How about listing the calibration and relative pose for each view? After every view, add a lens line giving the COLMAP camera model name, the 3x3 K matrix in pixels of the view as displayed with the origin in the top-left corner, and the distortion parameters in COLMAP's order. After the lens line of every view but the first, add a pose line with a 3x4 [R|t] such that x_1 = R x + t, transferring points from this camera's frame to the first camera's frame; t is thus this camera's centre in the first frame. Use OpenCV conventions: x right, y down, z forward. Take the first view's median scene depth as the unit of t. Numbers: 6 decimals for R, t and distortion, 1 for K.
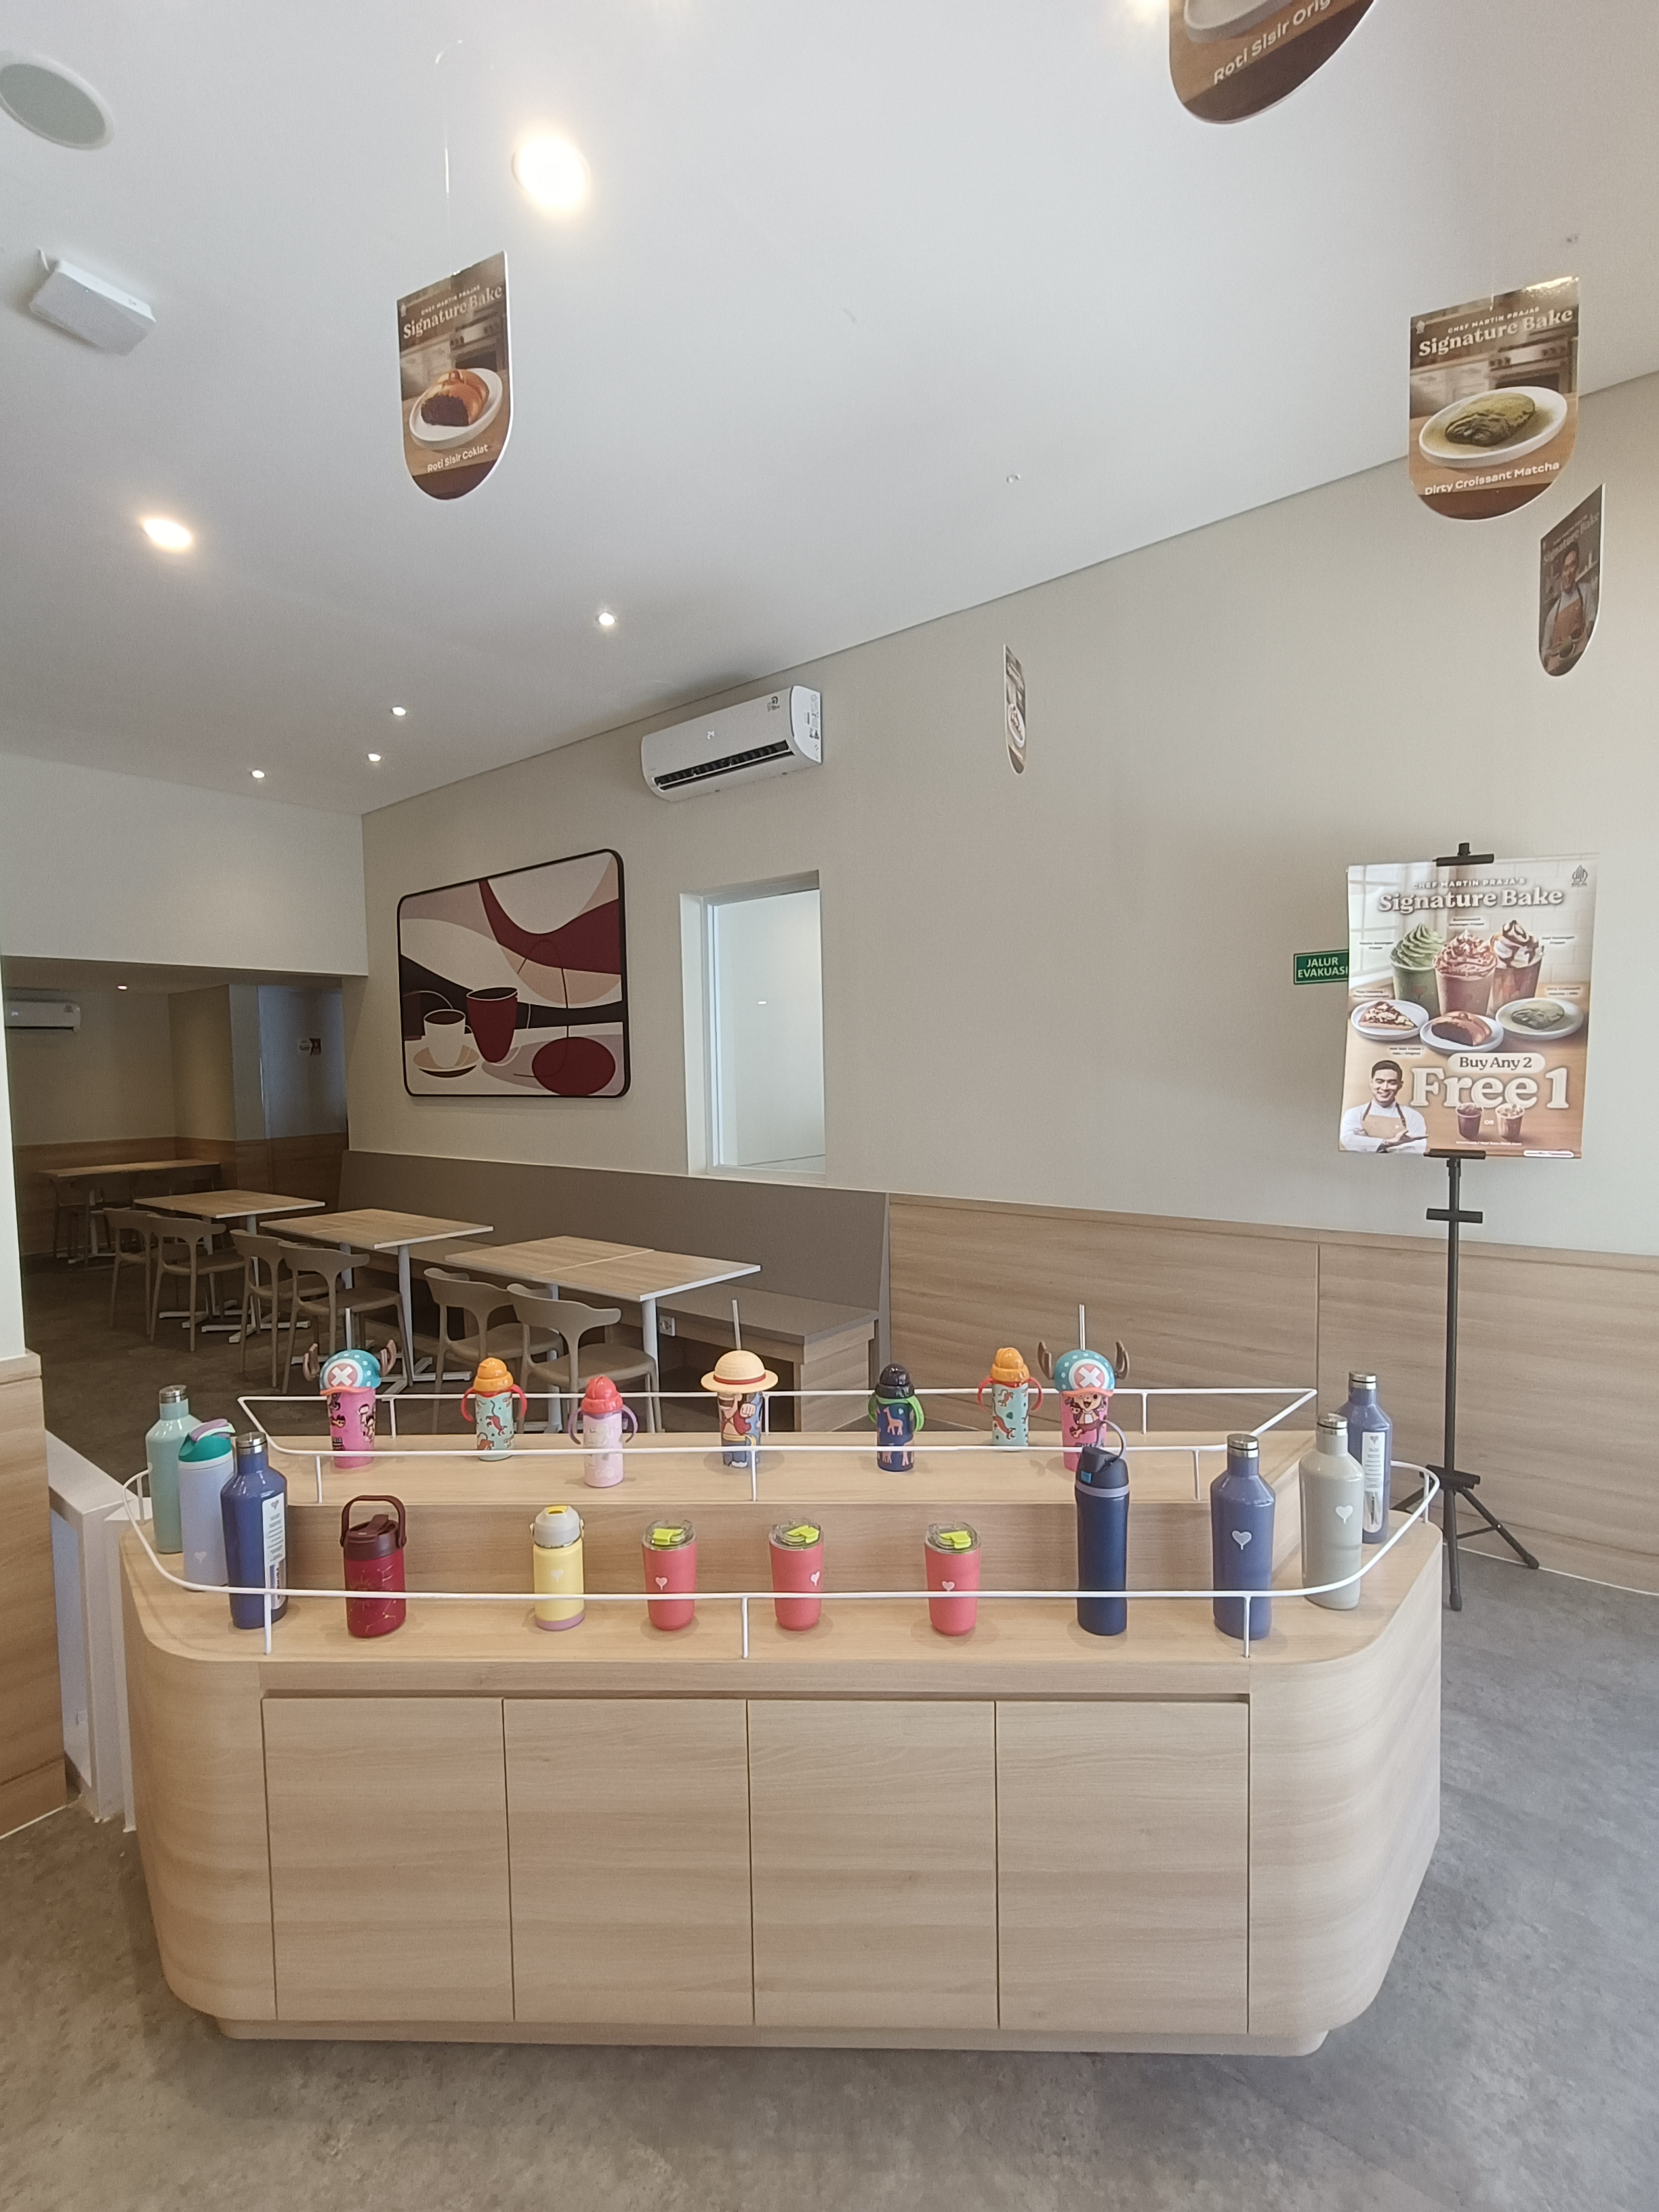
lens RADIAL K [[1022.0, 0, 809.2], [0, 1022.0, 1116.7], [0, 0, 1]] dist [0.006159, 0.000608]
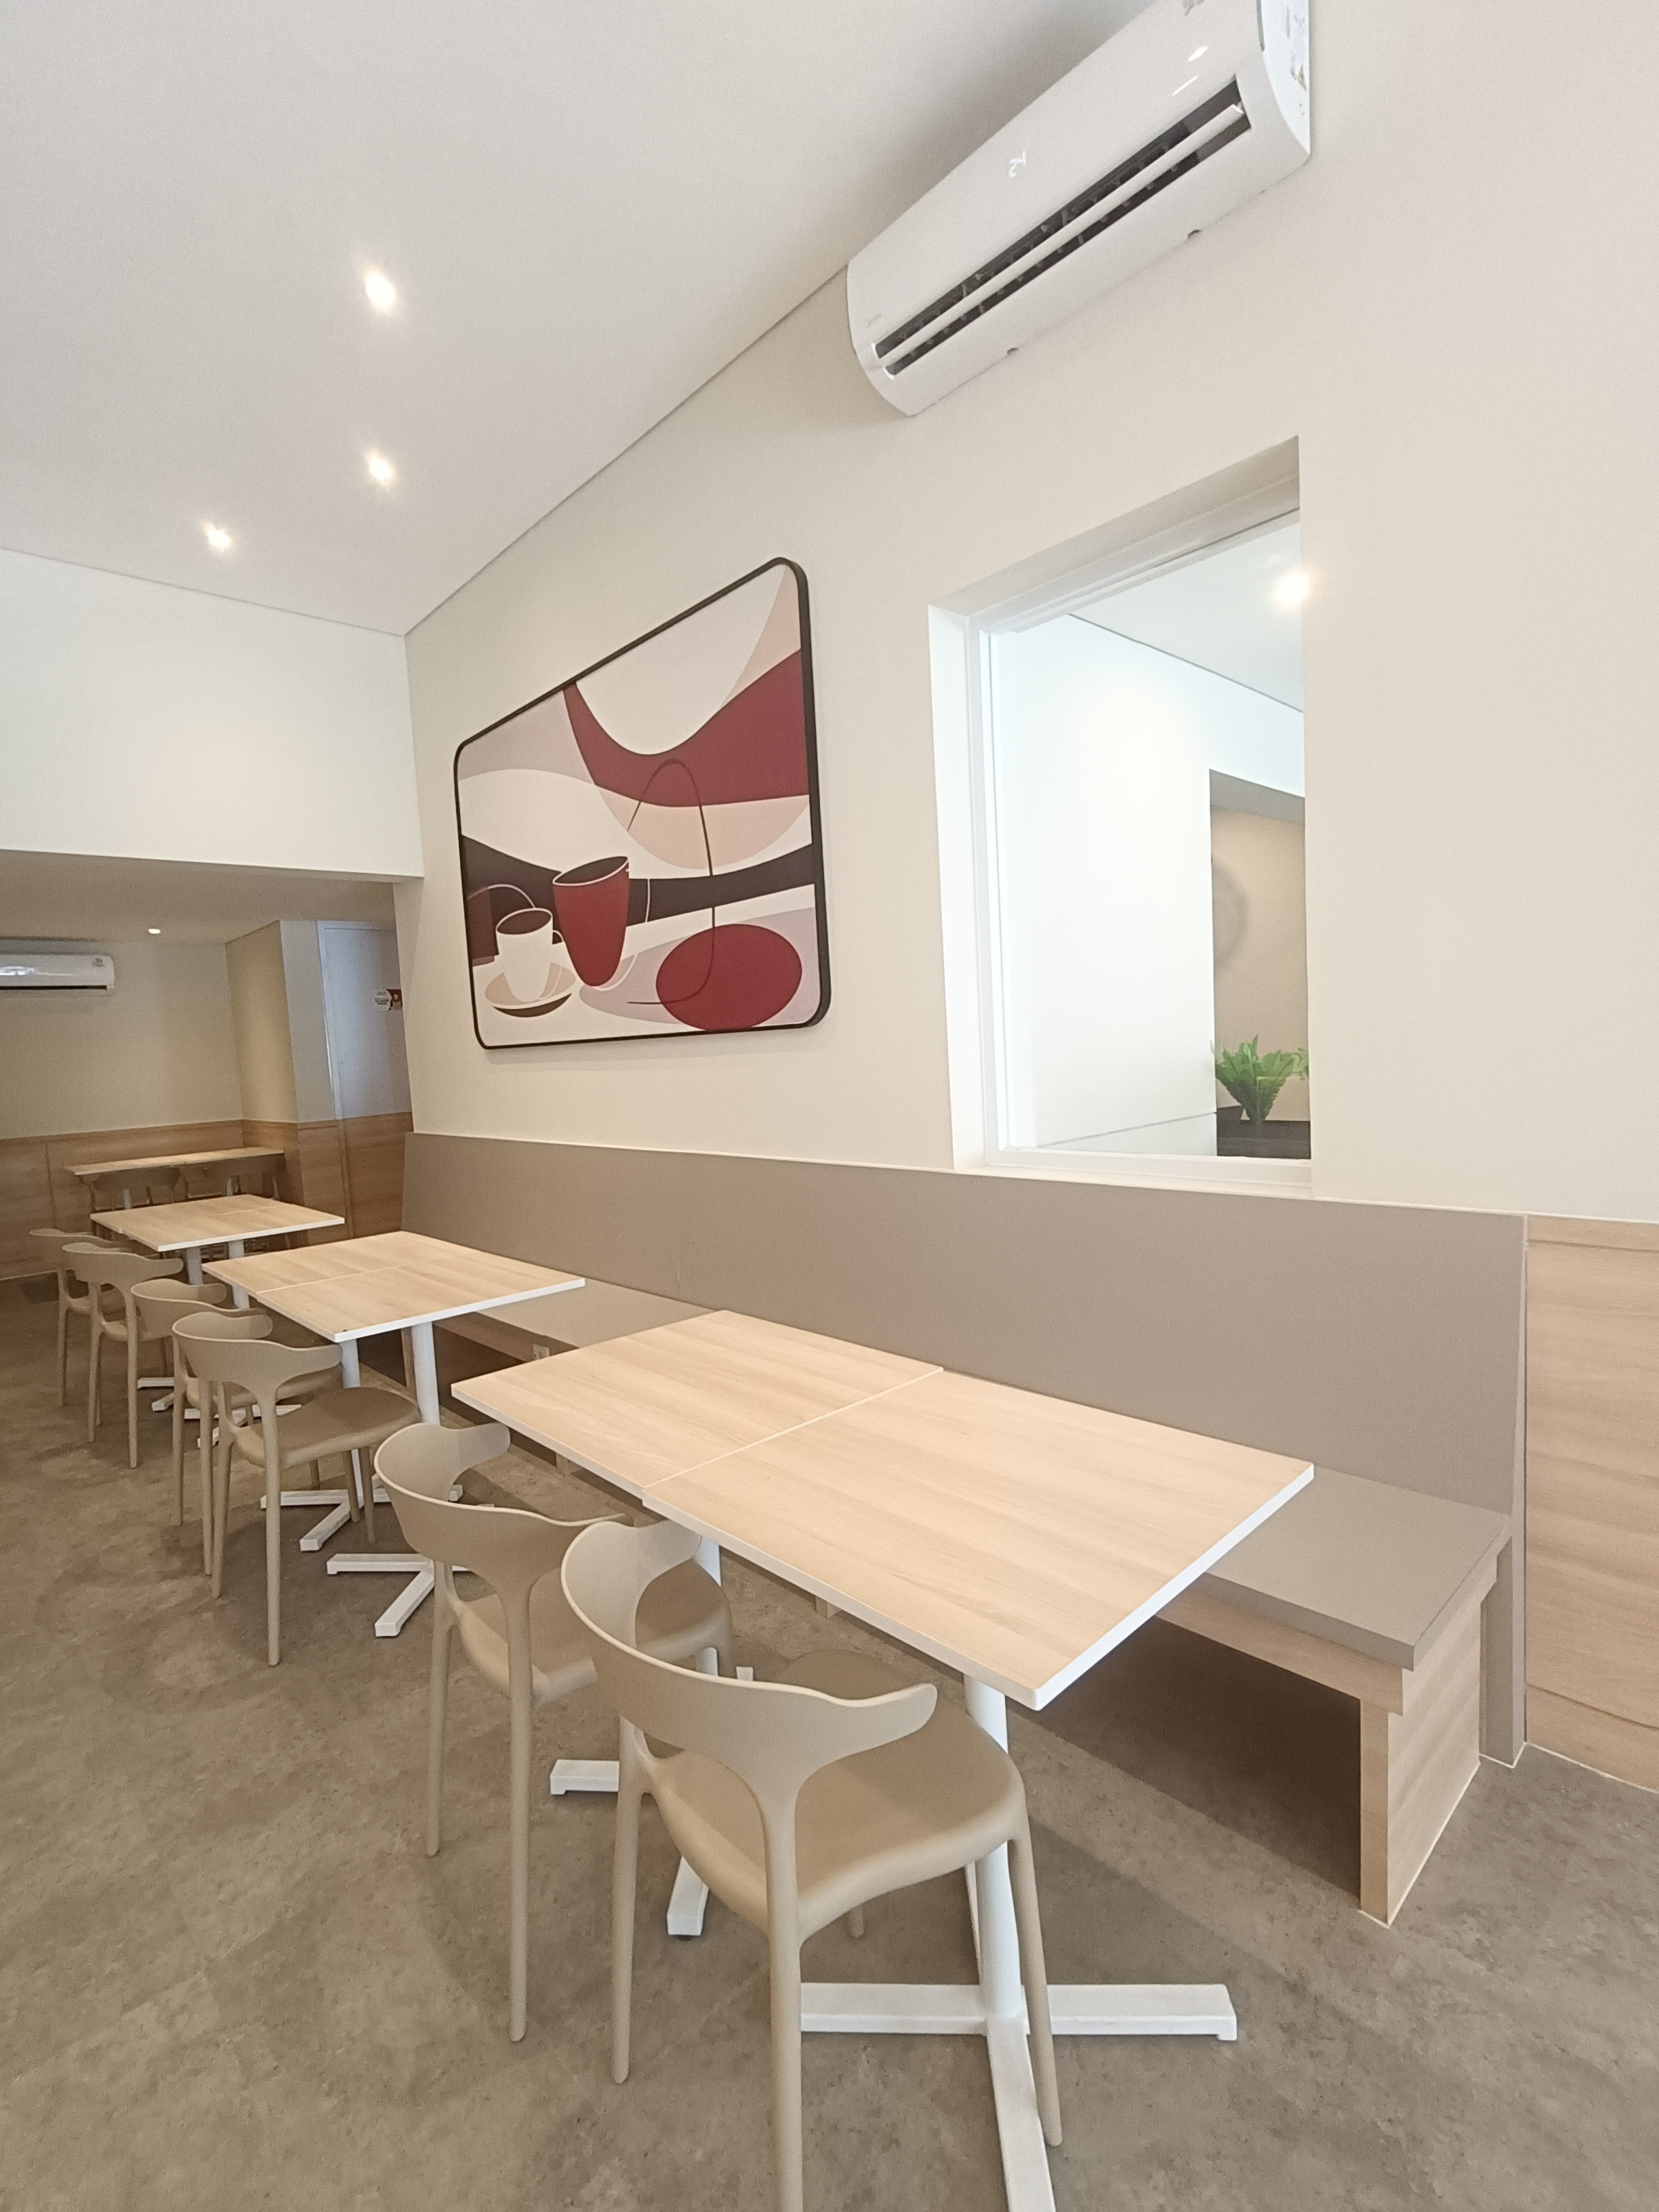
lens RADIAL K [[1022.0, 0, 840.9], [0, 1022.0, 1104.6], [0, 0, 1]] dist [0.006159, 0.000608]
pose [[0.993817, -0.025877, -0.107976, -0.102115], [0.027836, 0.999473, 0.016675, 0.012683], [0.107487, -0.019578, 0.994014, 0.418632]]
